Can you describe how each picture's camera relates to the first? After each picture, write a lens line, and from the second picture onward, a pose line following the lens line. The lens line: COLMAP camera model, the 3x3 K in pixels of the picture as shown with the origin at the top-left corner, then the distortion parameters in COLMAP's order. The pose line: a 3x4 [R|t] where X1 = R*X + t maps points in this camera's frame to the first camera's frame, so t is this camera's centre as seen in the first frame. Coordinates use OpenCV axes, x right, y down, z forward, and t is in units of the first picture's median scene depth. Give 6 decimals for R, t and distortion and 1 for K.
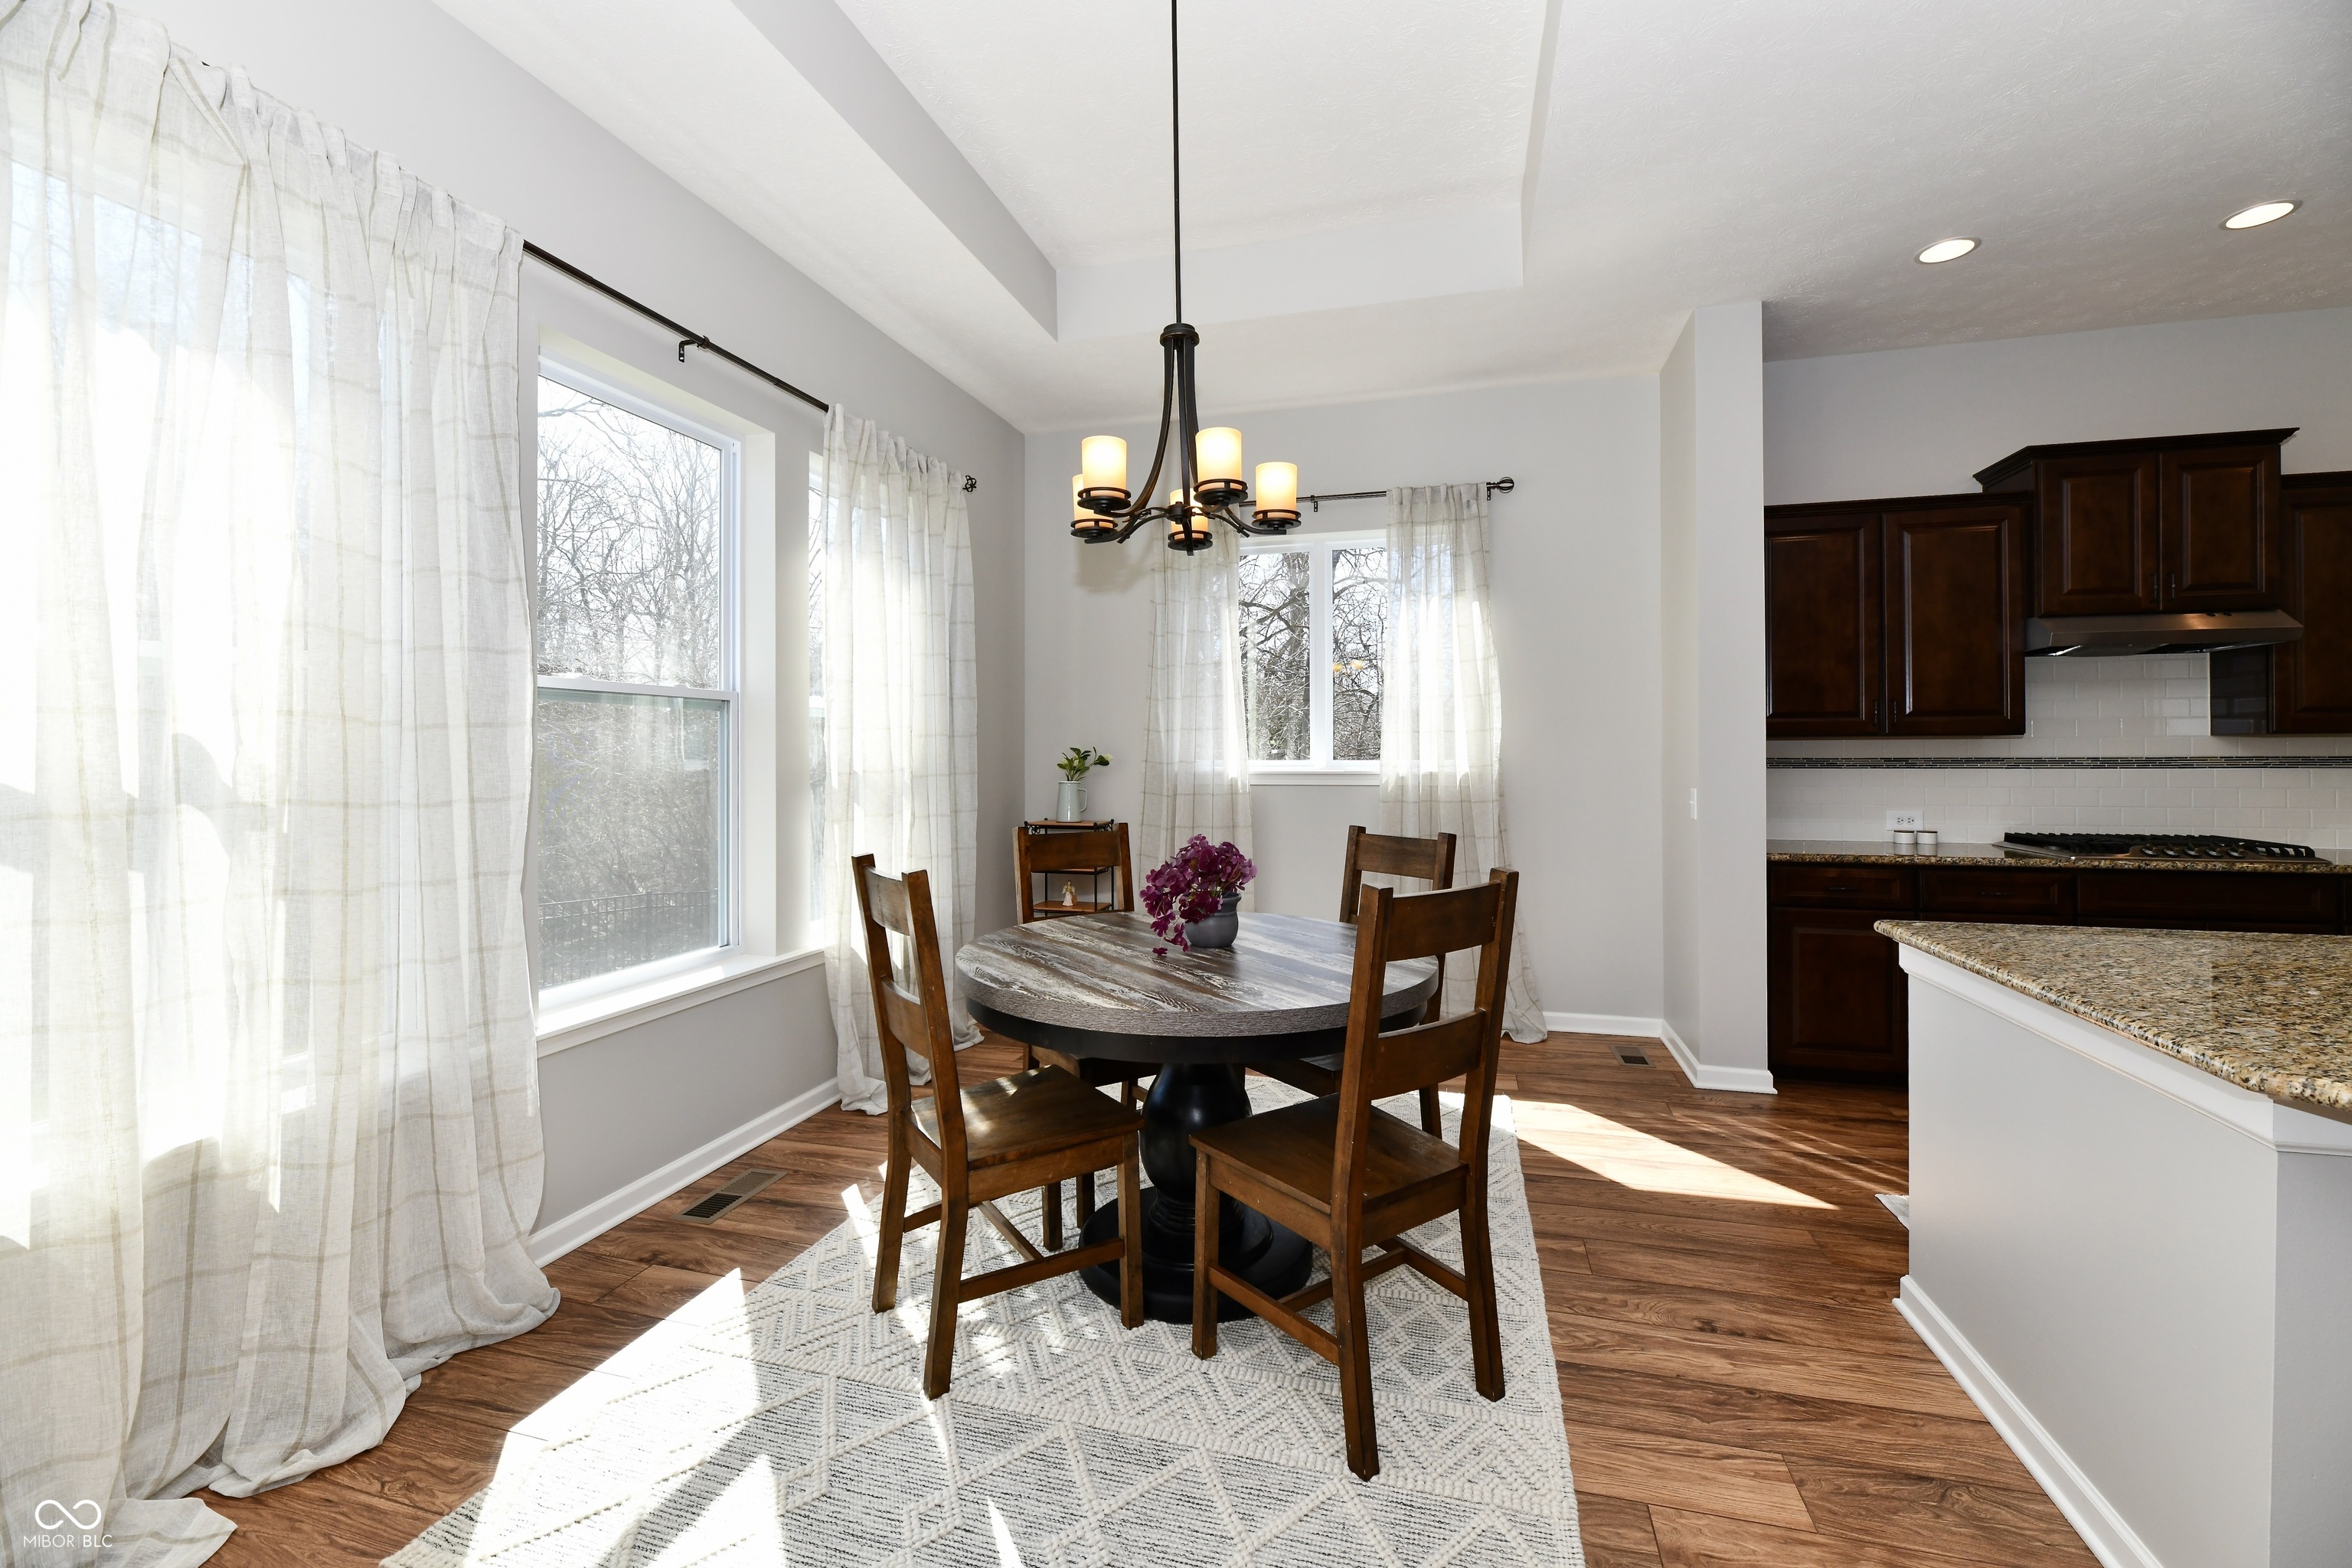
lens RADIAL K [[963.4, 0, 1190.7], [0, 963.4, 751.9], [0, 0, 1]] dist [-0.001907, -0.002386]
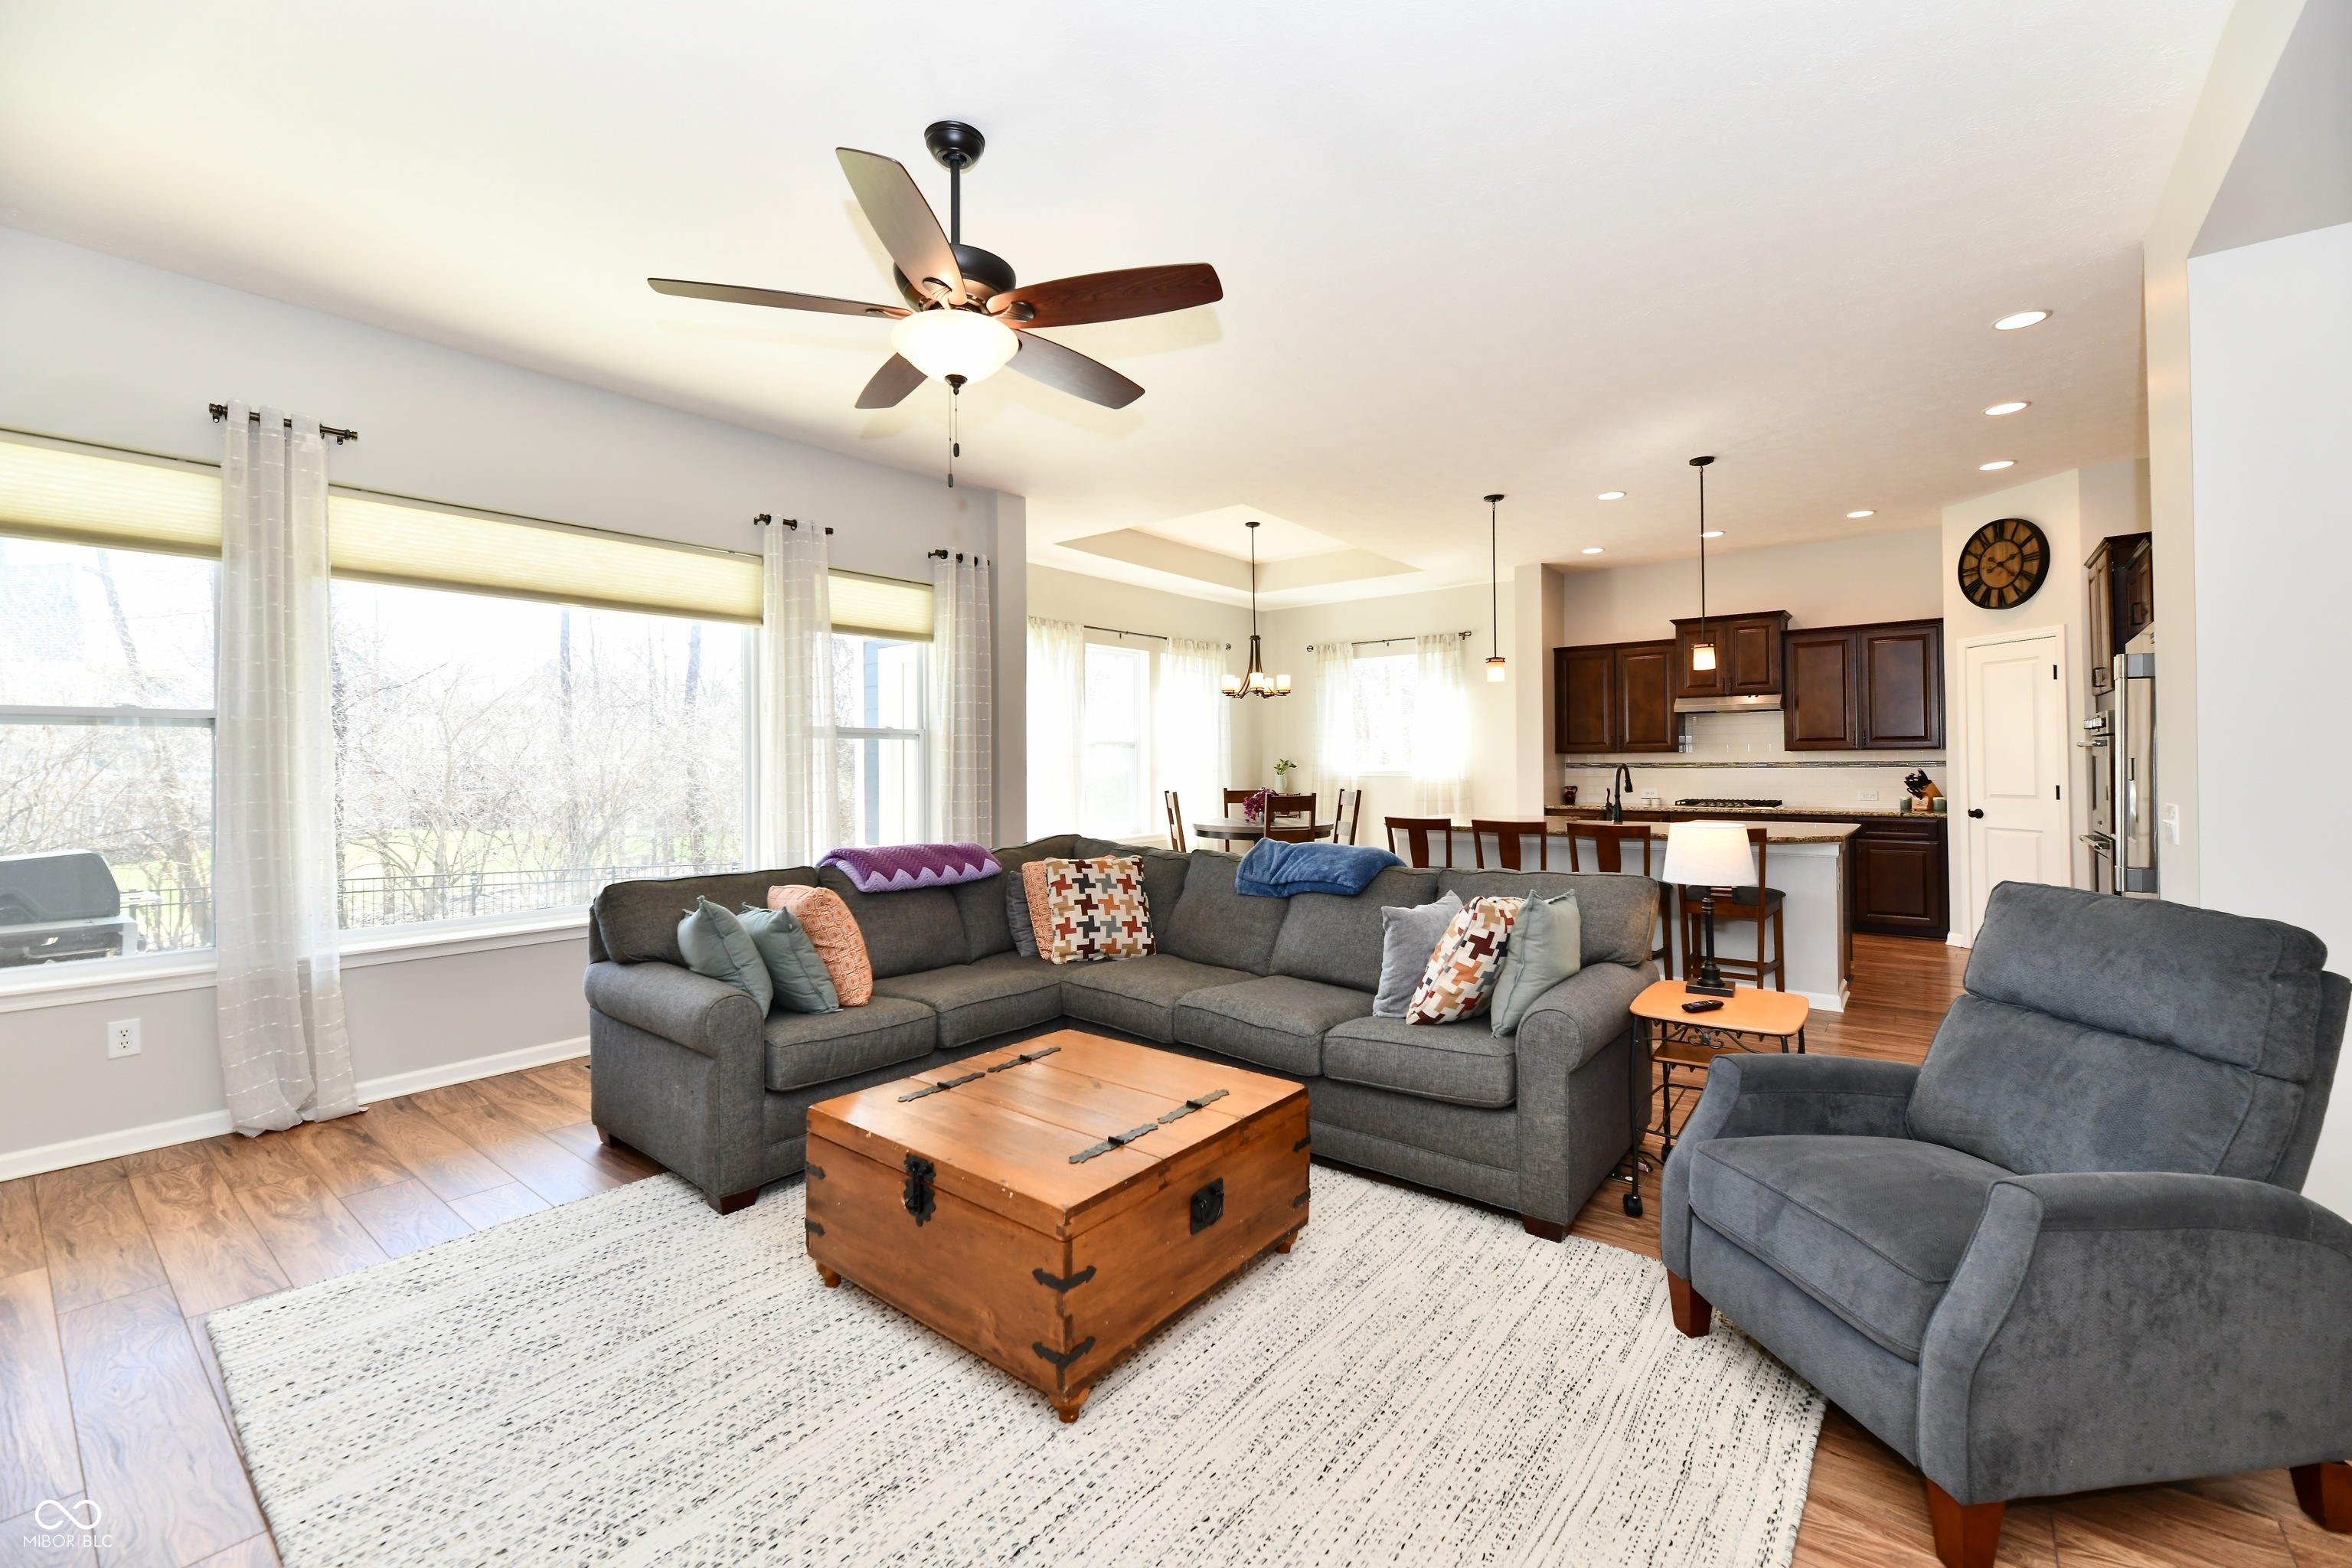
lens RADIAL K [[963.4, 0, 1191.0], [0, 963.4, 752.7], [0, 0, 1]] dist [-0.001907, -0.002386]
pose [[0.922482, -0.007565, -0.385965, 0.777156], [0.006031, 0.999968, -0.005187, -0.012670], [0.385992, 0.002457, 0.922499, -1.573634]]
